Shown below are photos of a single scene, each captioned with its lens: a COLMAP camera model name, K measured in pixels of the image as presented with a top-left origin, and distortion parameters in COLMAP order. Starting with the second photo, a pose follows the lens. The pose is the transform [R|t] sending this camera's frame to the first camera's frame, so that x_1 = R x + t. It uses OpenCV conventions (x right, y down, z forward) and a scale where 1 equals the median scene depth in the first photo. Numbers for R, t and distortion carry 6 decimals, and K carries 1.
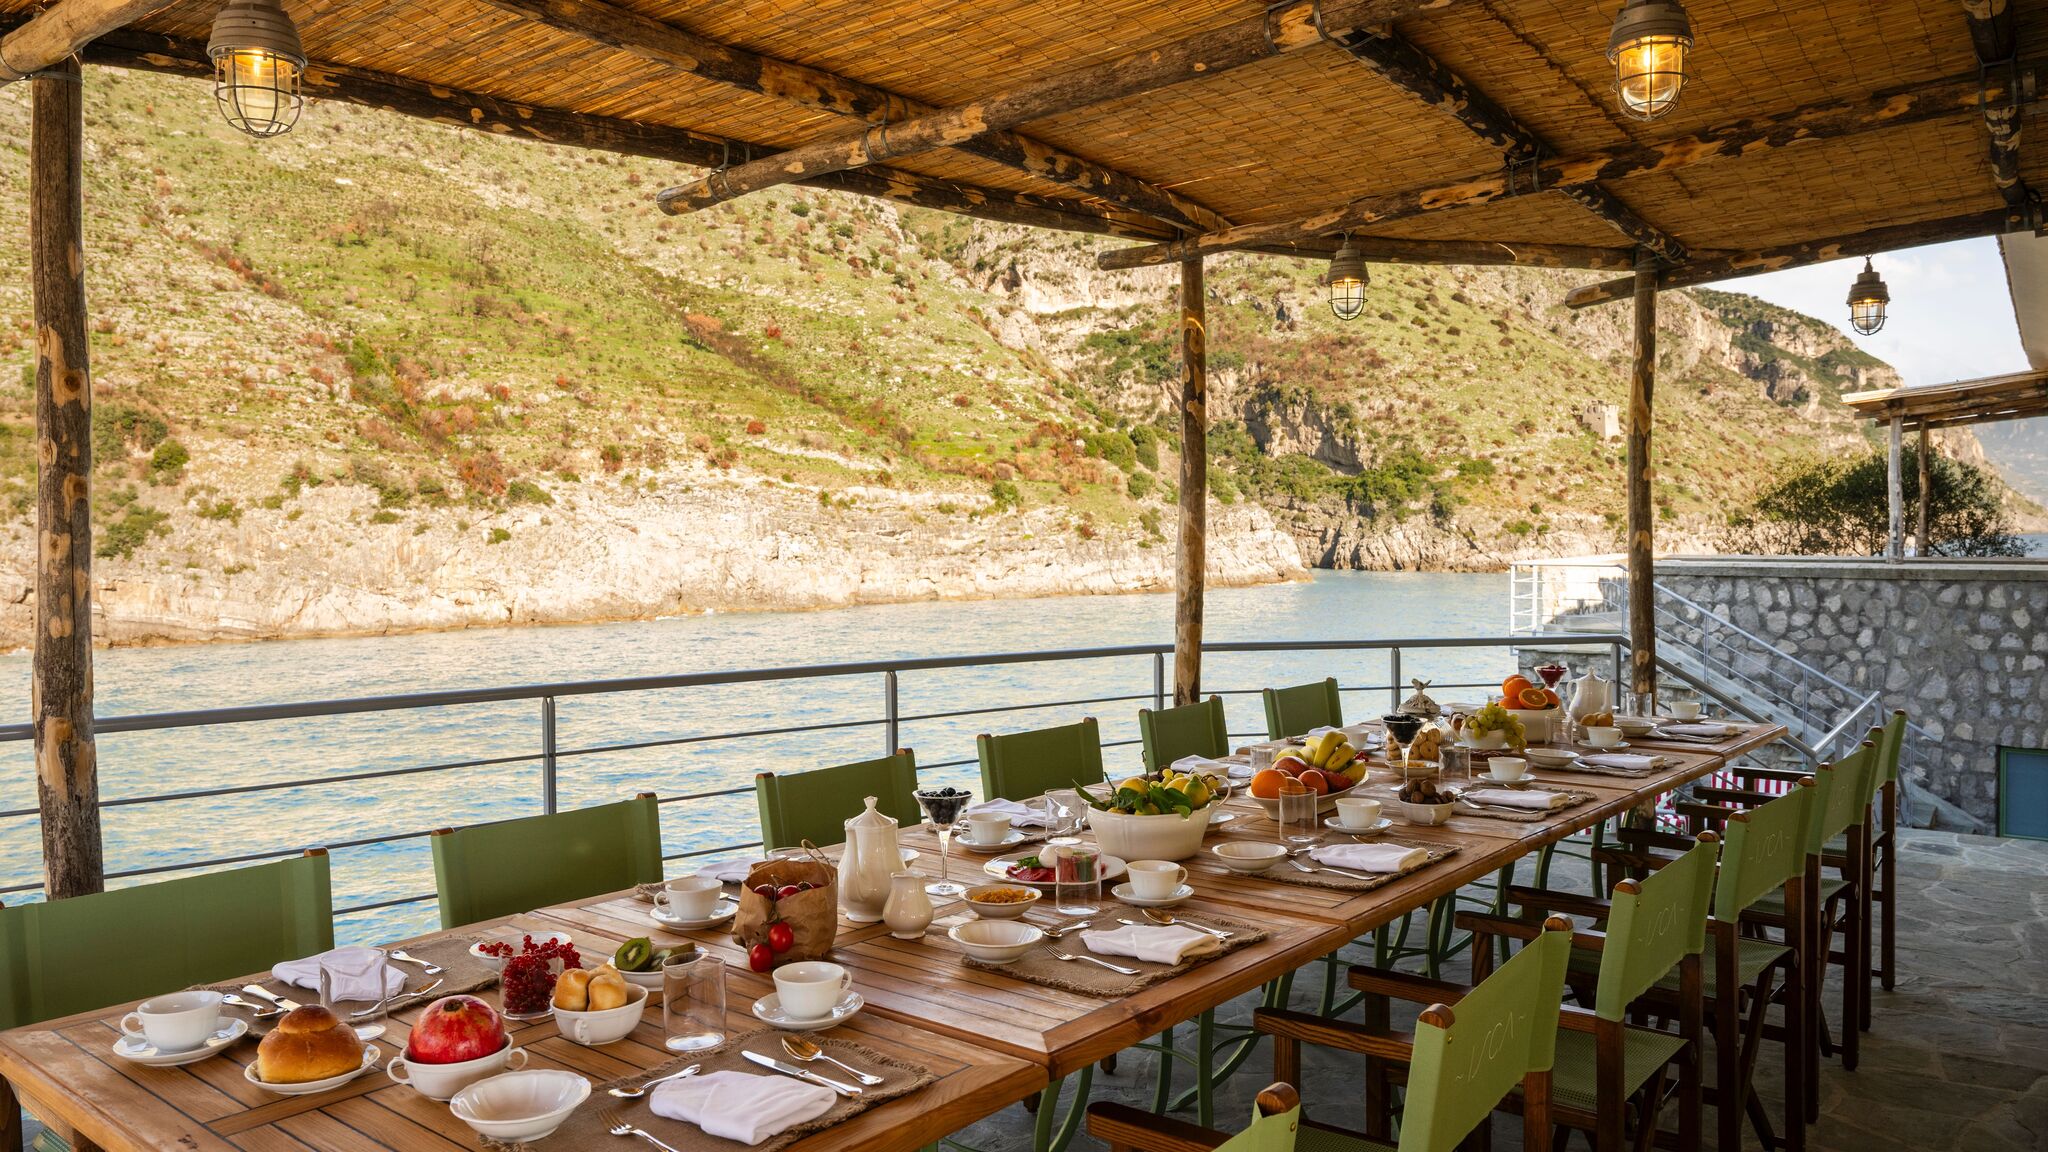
lens RADIAL K [[1404.2, 0, 1024.0], [0, 1404.2, 576.0], [0, 0, 1]] dist [0.000607, 0.000018]
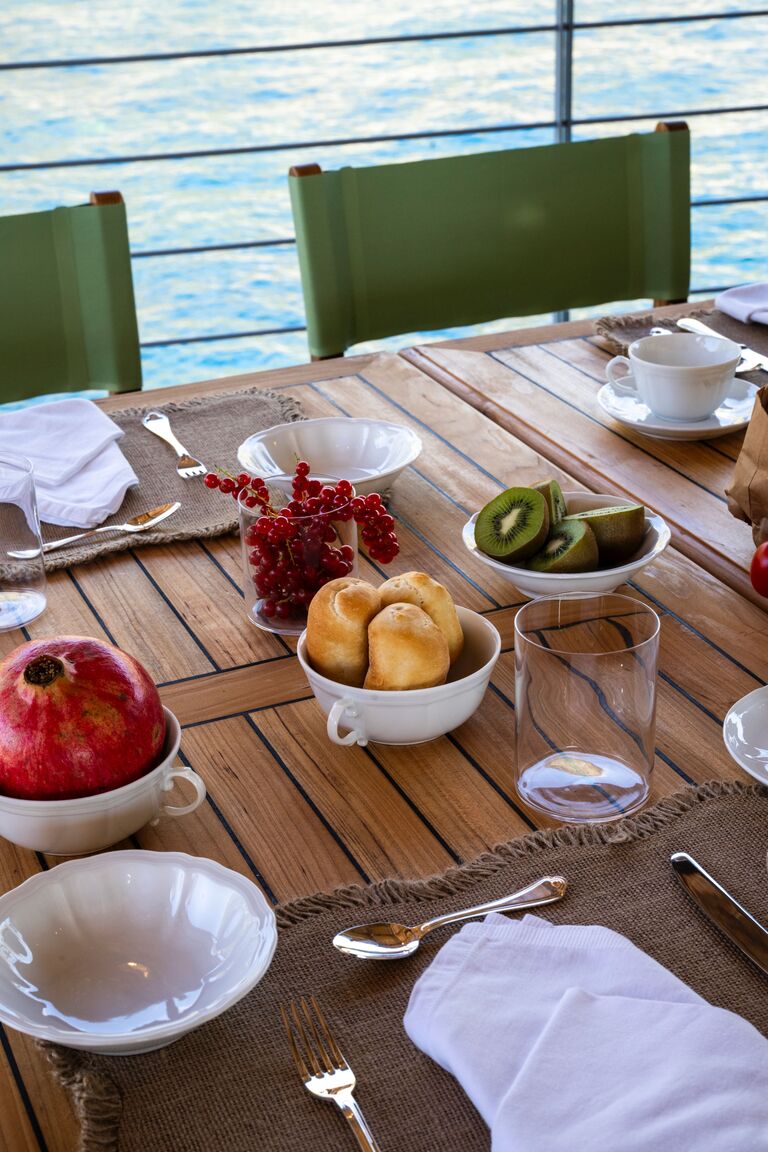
lens RADIAL K [[1784.1, 0, 384.0], [0, 1784.1, 576.0], [0, 0, 1]] dist [-0.019402, -0.025001]
pose [[0.890983, 0.185303, -0.414503, -0.062104], [0.004919, 0.908935, 0.416910, 0.031251], [0.454011, -0.373498, 0.808934, 0.496779]]
